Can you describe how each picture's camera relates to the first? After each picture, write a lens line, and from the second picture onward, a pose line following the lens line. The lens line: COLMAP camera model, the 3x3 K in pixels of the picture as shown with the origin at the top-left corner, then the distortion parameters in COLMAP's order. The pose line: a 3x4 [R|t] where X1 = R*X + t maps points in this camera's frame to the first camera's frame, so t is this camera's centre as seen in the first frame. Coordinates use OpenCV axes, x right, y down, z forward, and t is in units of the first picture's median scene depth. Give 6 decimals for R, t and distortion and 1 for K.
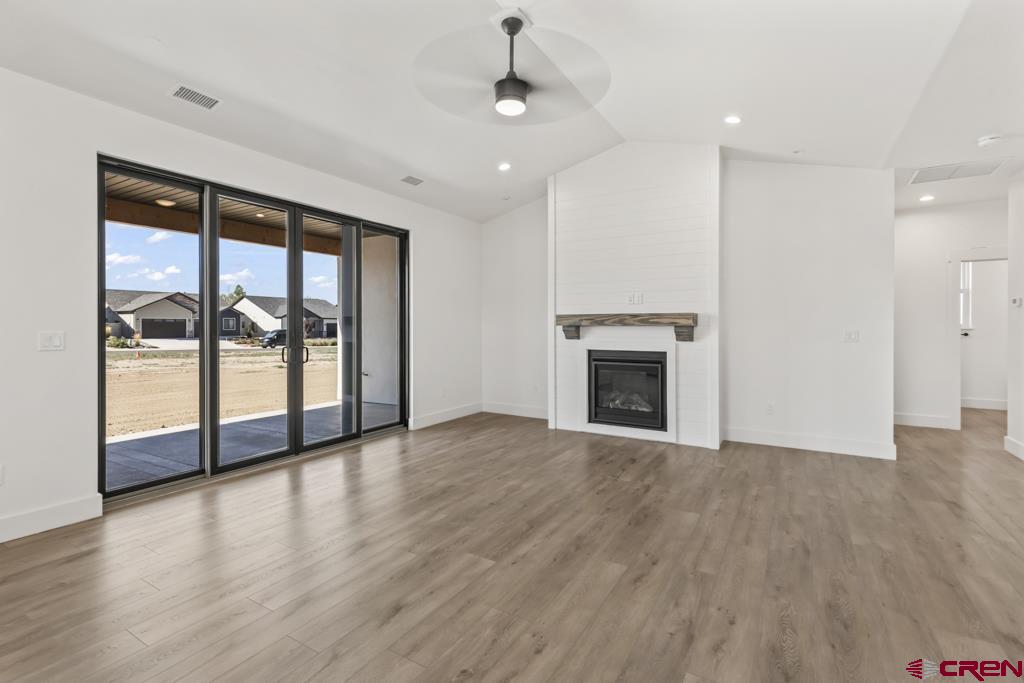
lens RADIAL K [[467.8, 0, 500.4], [0, 467.8, 326.3], [0, 0, 1]] dist [0.001808, 0.000263]
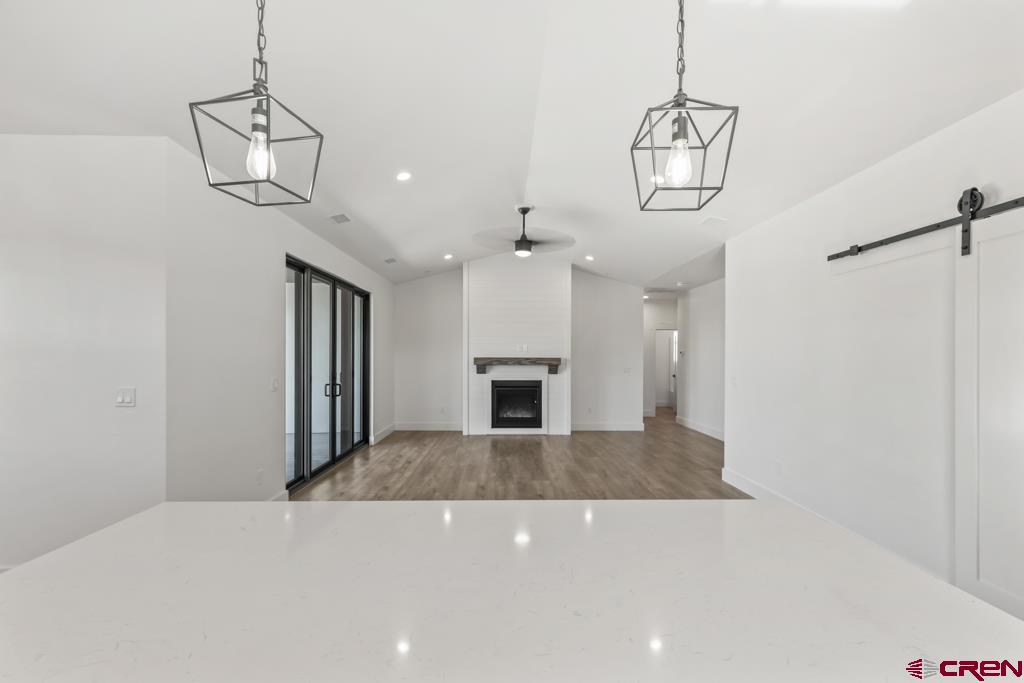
lens RADIAL K [[485.4, 0, 488.5], [0, 485.4, 355.9], [0, 0, 1]] dist [0.000942, 0.000027]
pose [[0.851838, 0.000068, 0.523805, -0.711816], [-0.000717, 0.999999, 0.001037, -0.034720], [-0.523804, -0.001259, 0.851838, -0.374872]]
